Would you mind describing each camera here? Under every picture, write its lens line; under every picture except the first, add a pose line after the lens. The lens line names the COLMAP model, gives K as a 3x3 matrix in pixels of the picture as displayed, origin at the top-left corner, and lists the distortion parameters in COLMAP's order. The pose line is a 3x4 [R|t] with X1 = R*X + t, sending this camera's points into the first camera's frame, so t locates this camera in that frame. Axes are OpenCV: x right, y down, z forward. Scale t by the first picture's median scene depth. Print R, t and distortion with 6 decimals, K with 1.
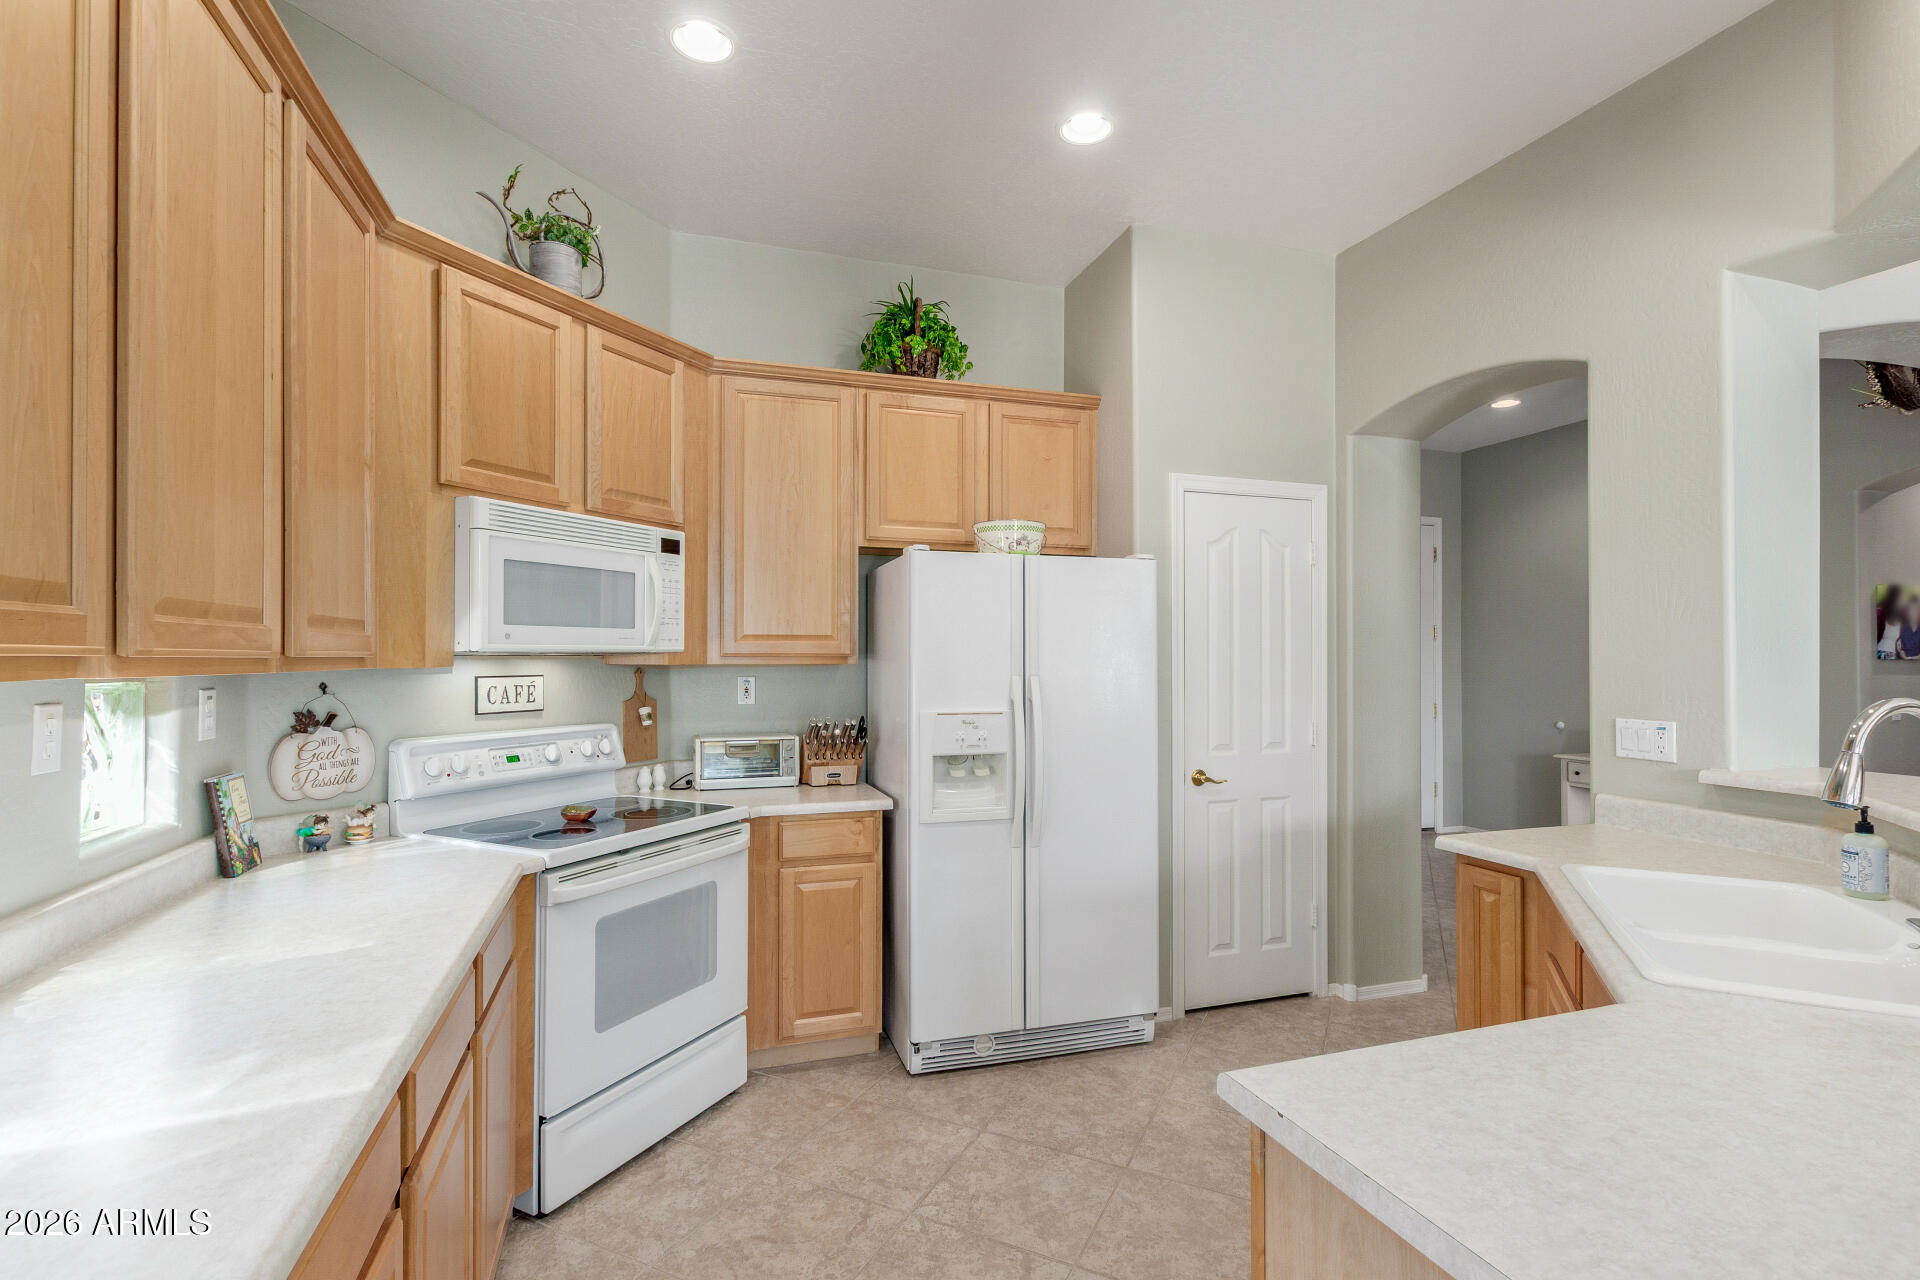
lens RADIAL K [[889.8, 0, 959.6], [0, 889.8, 648.7], [0, 0, 1]] dist [0.007688, -0.000472]
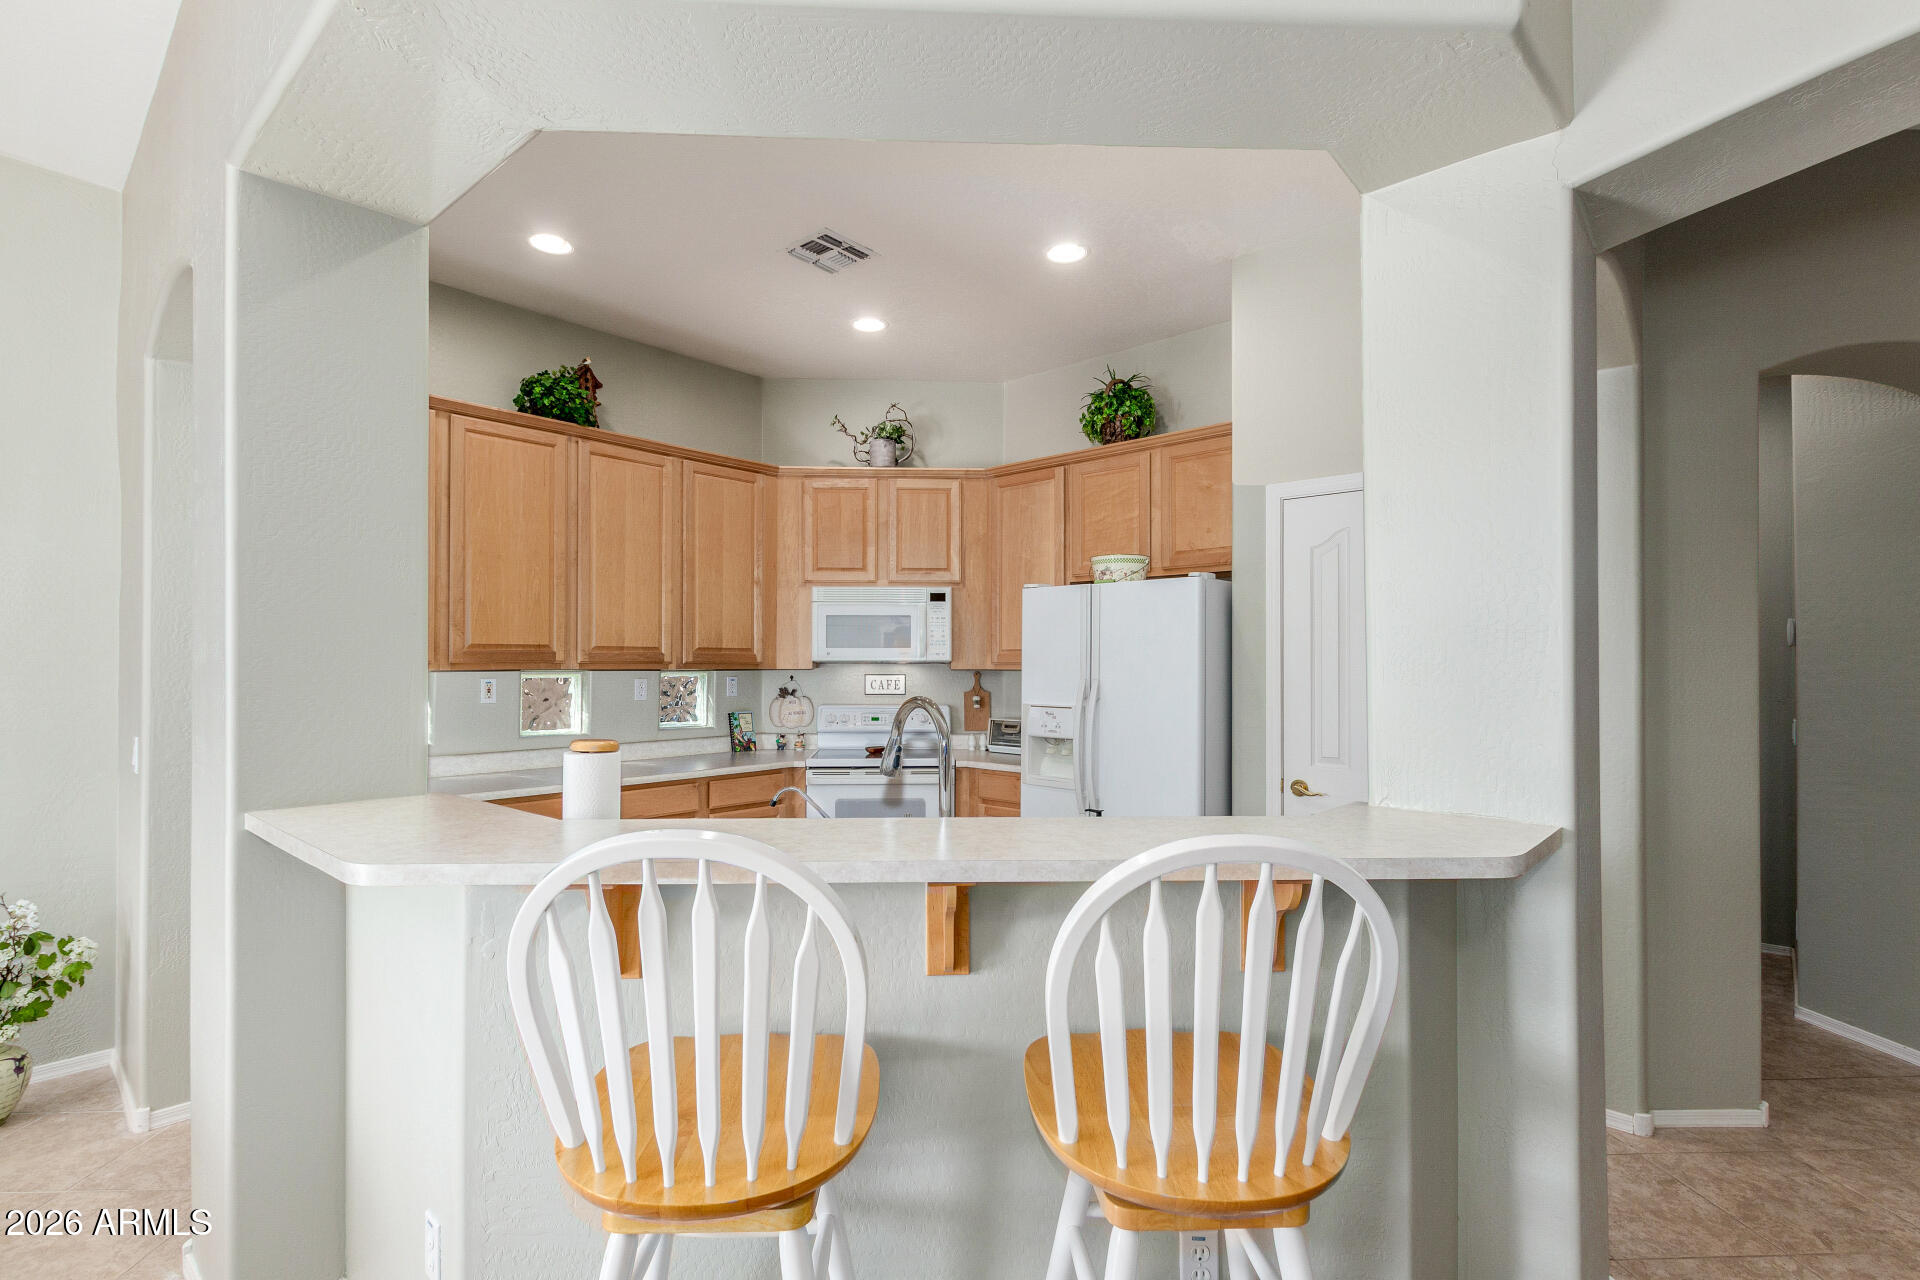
lens RADIAL K [[889.8, 0, 951.3], [0, 889.8, 654.0], [0, 0, 1]] dist [0.007688, -0.000472]
pose [[0.490435, -0.008945, -0.871432, 1.292584], [0.005663, 0.999959, -0.007078, 0.002124], [0.871460, -0.001463, 0.490465, 0.244993]]
